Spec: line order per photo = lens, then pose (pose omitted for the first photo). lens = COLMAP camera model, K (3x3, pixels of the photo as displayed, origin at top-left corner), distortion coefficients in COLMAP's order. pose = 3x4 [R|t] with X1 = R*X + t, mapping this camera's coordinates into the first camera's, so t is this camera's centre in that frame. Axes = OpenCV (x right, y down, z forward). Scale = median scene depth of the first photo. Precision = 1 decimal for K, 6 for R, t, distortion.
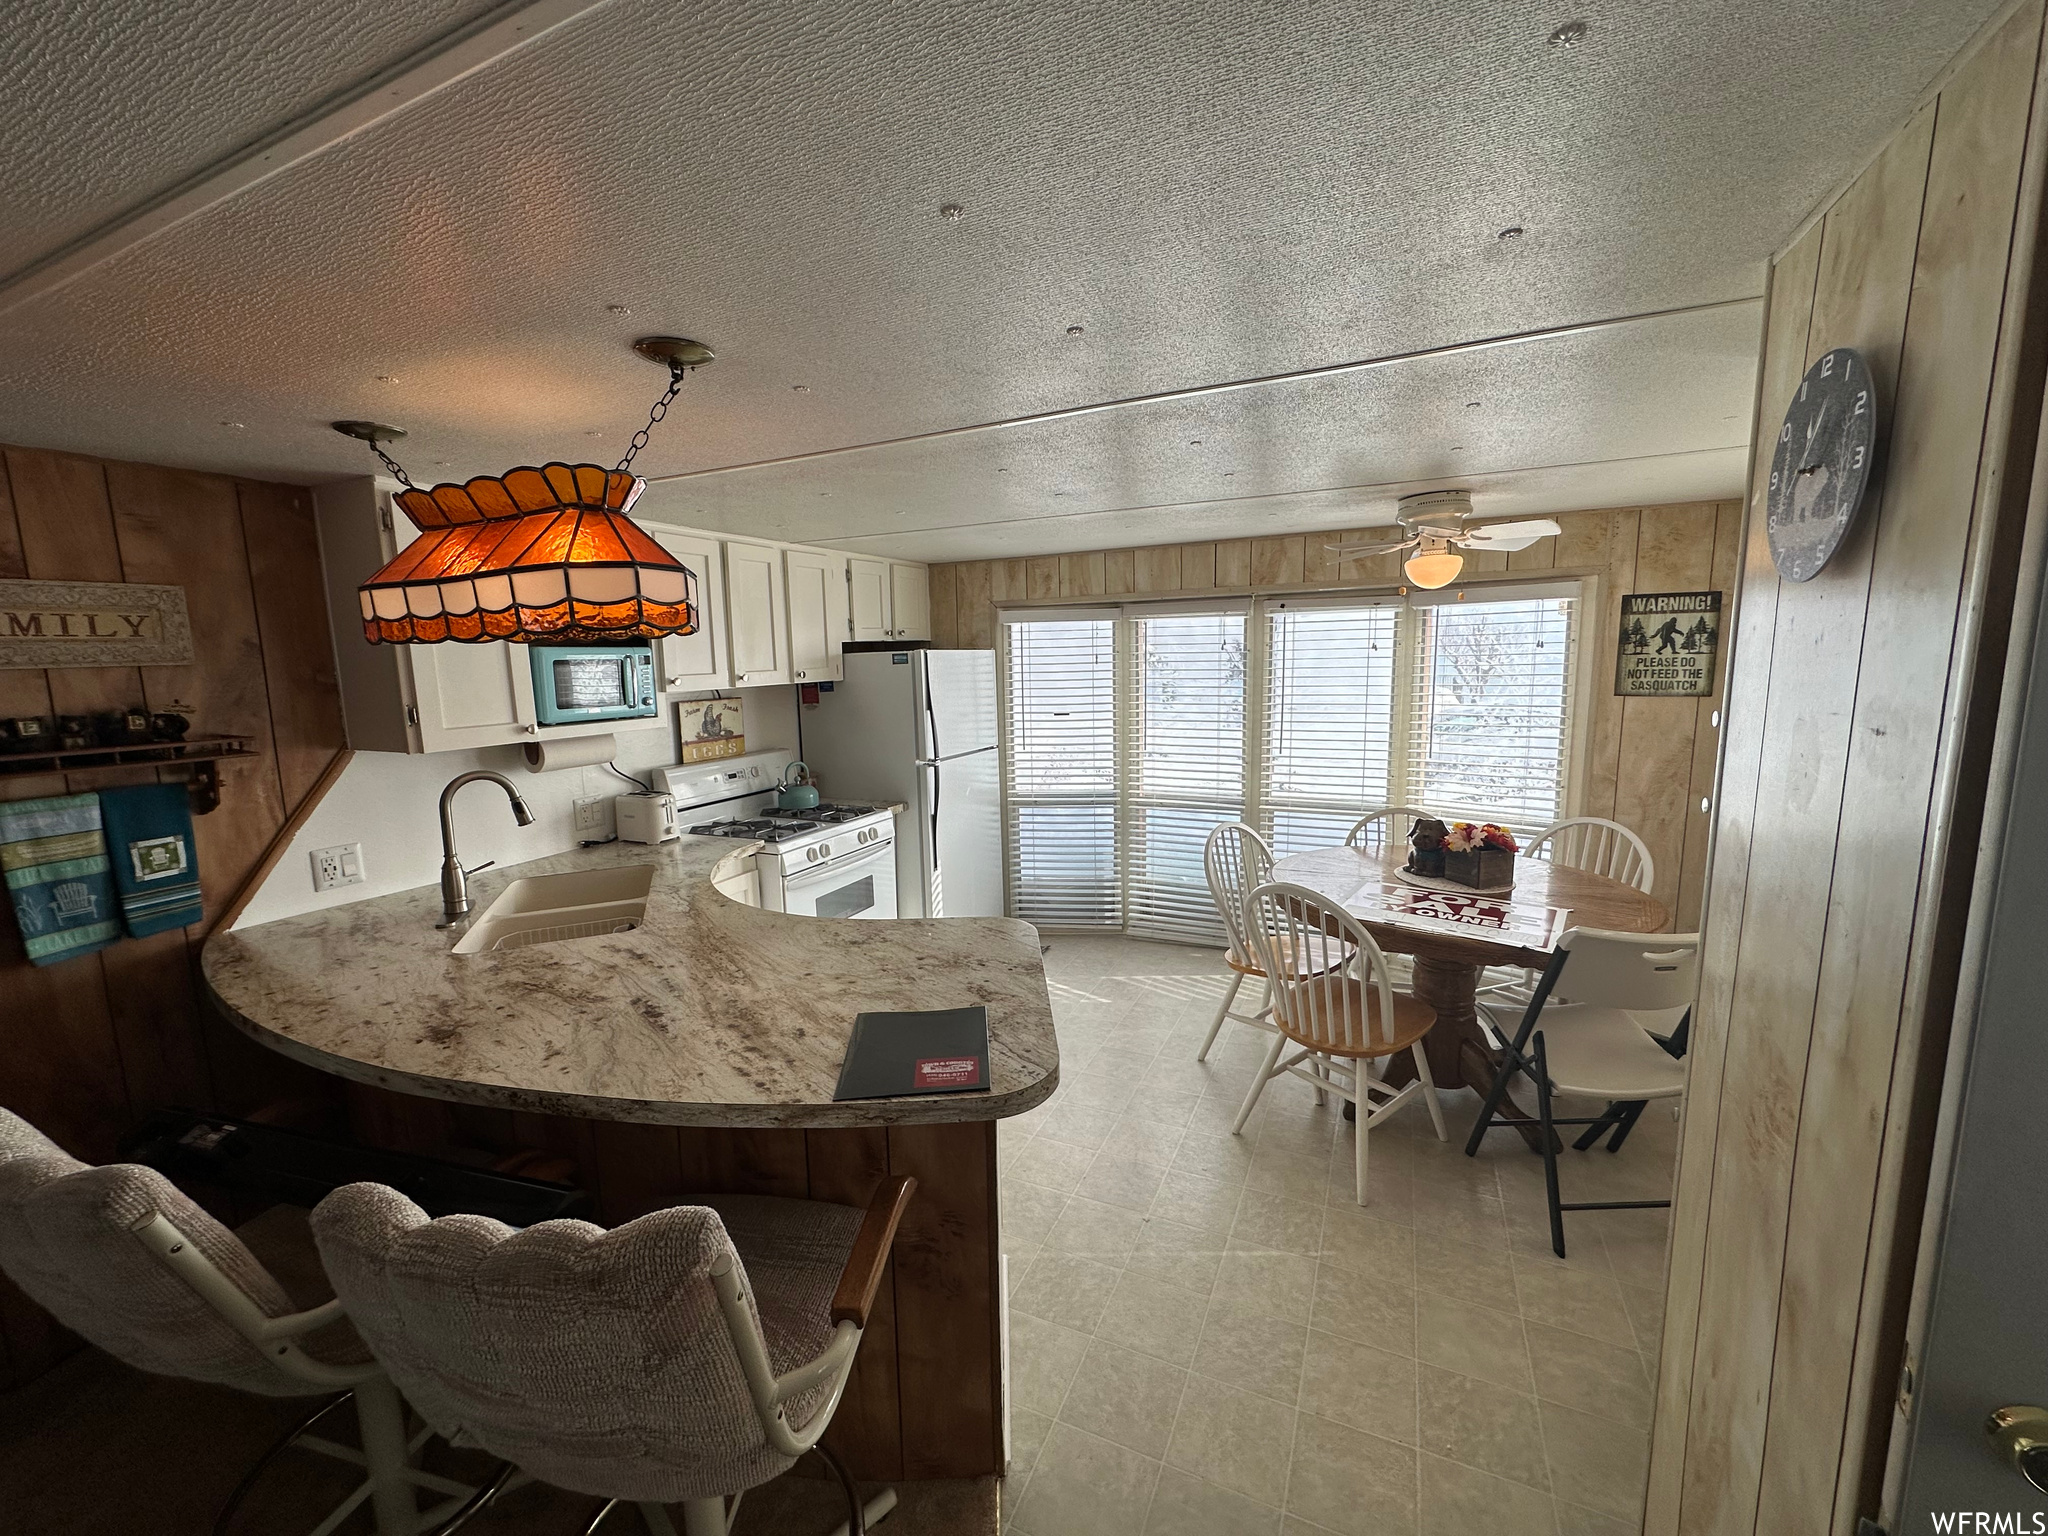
lens RADIAL K [[818.7, 0, 1021.0], [0, 818.7, 768.6], [0, 0, 1]] dist [-0.000920, 0.000337]
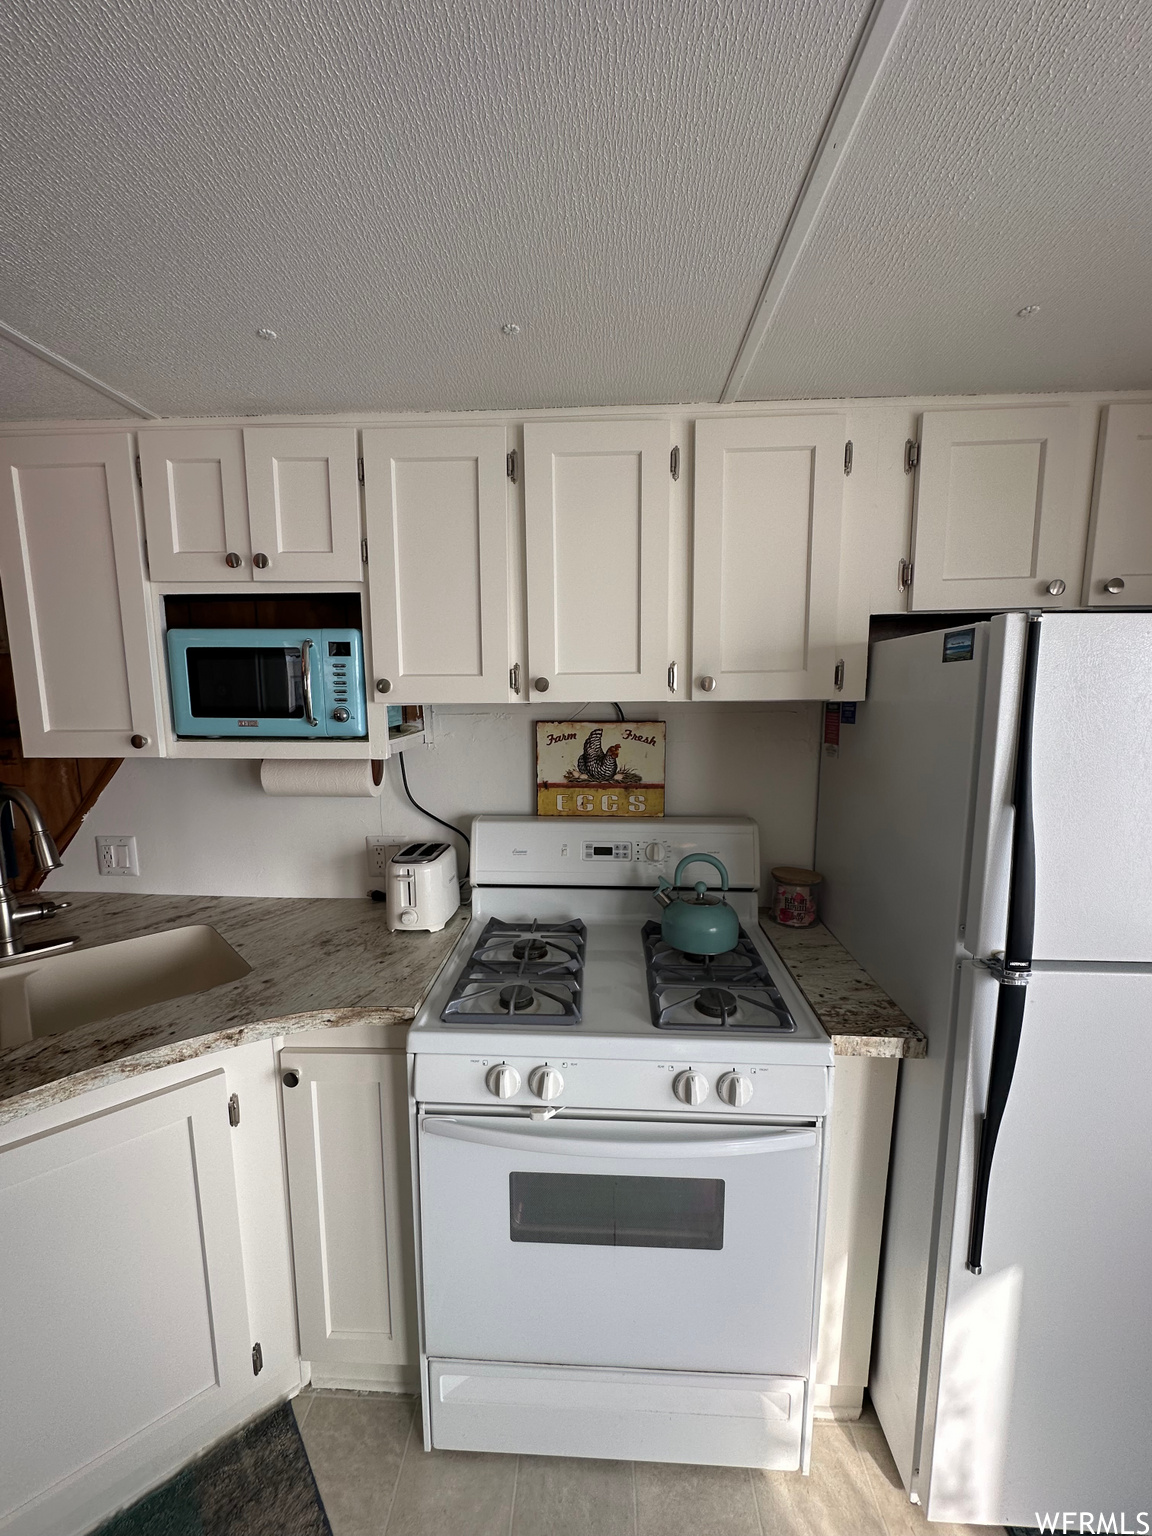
lens RADIAL K [[614.0, 0, 576.0], [0, 614.0, 768.0], [0, 0, 1]] dist [-0.000920, 0.000337]
pose [[0.379574, 0.142622, -0.914102, 0.040380], [-0.135109, 0.985999, 0.097736, -0.092485], [0.915242, 0.086406, 0.393529, 0.808667]]
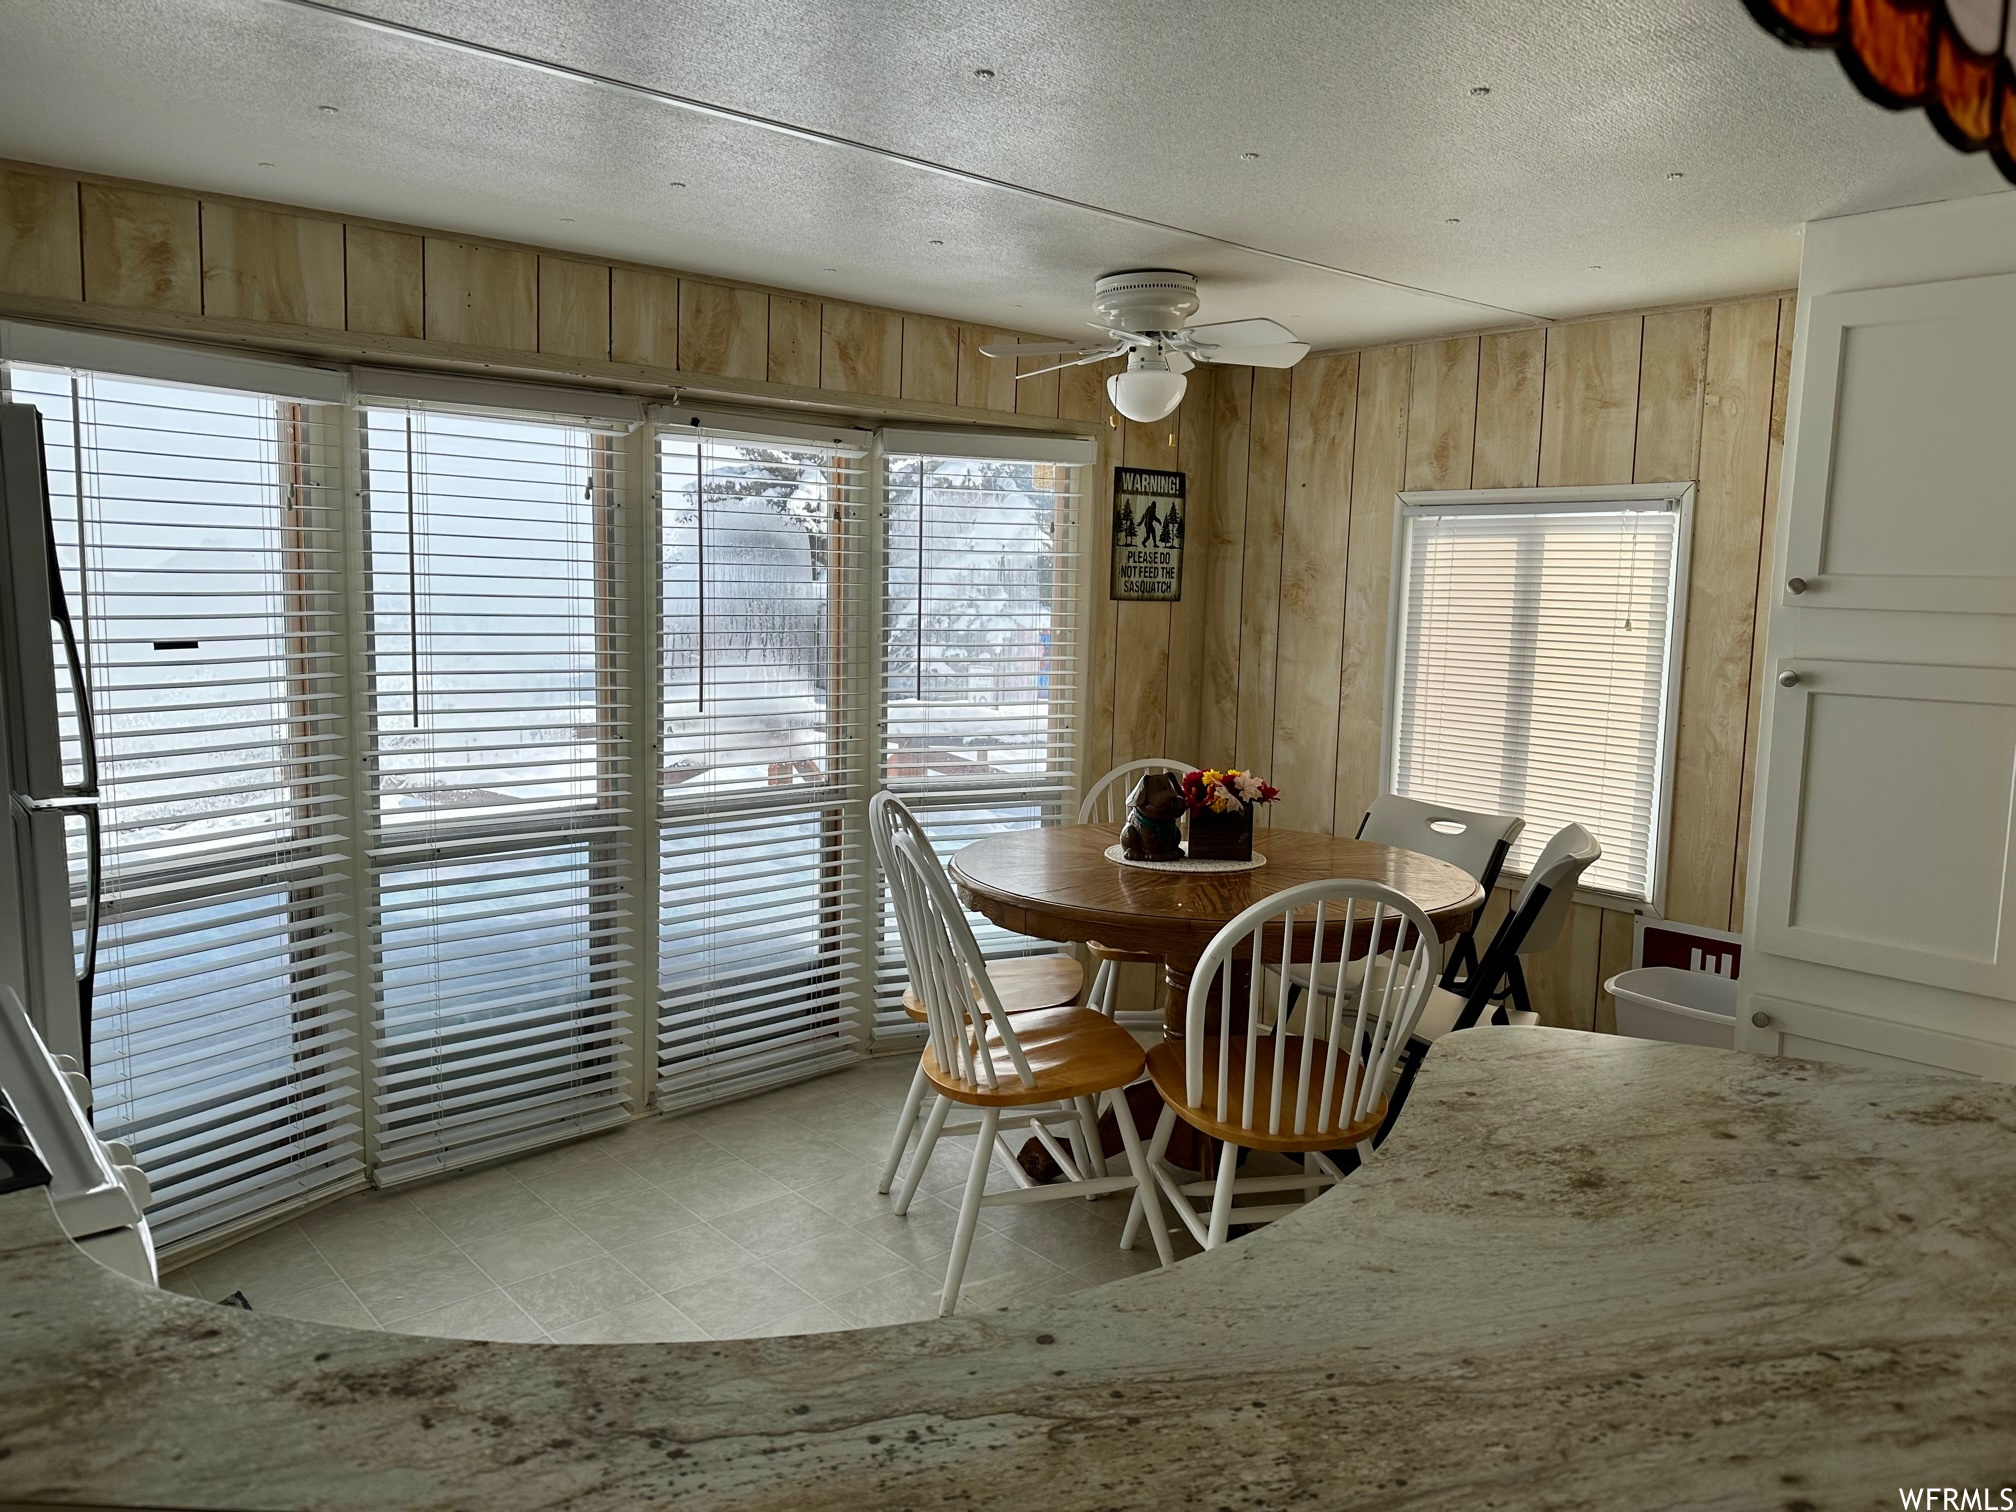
lens RADIAL K [[1394.5, 0, 1008.0], [0, 1394.5, 756.0], [0, 0, 1]] dist [0.131784, -0.191310]
pose [[0.402661, -0.084132, 0.911475, -0.472963], [0.098209, 0.993990, 0.048363, -0.015977], [-0.910065, 0.070041, 0.408503, 0.528632]]
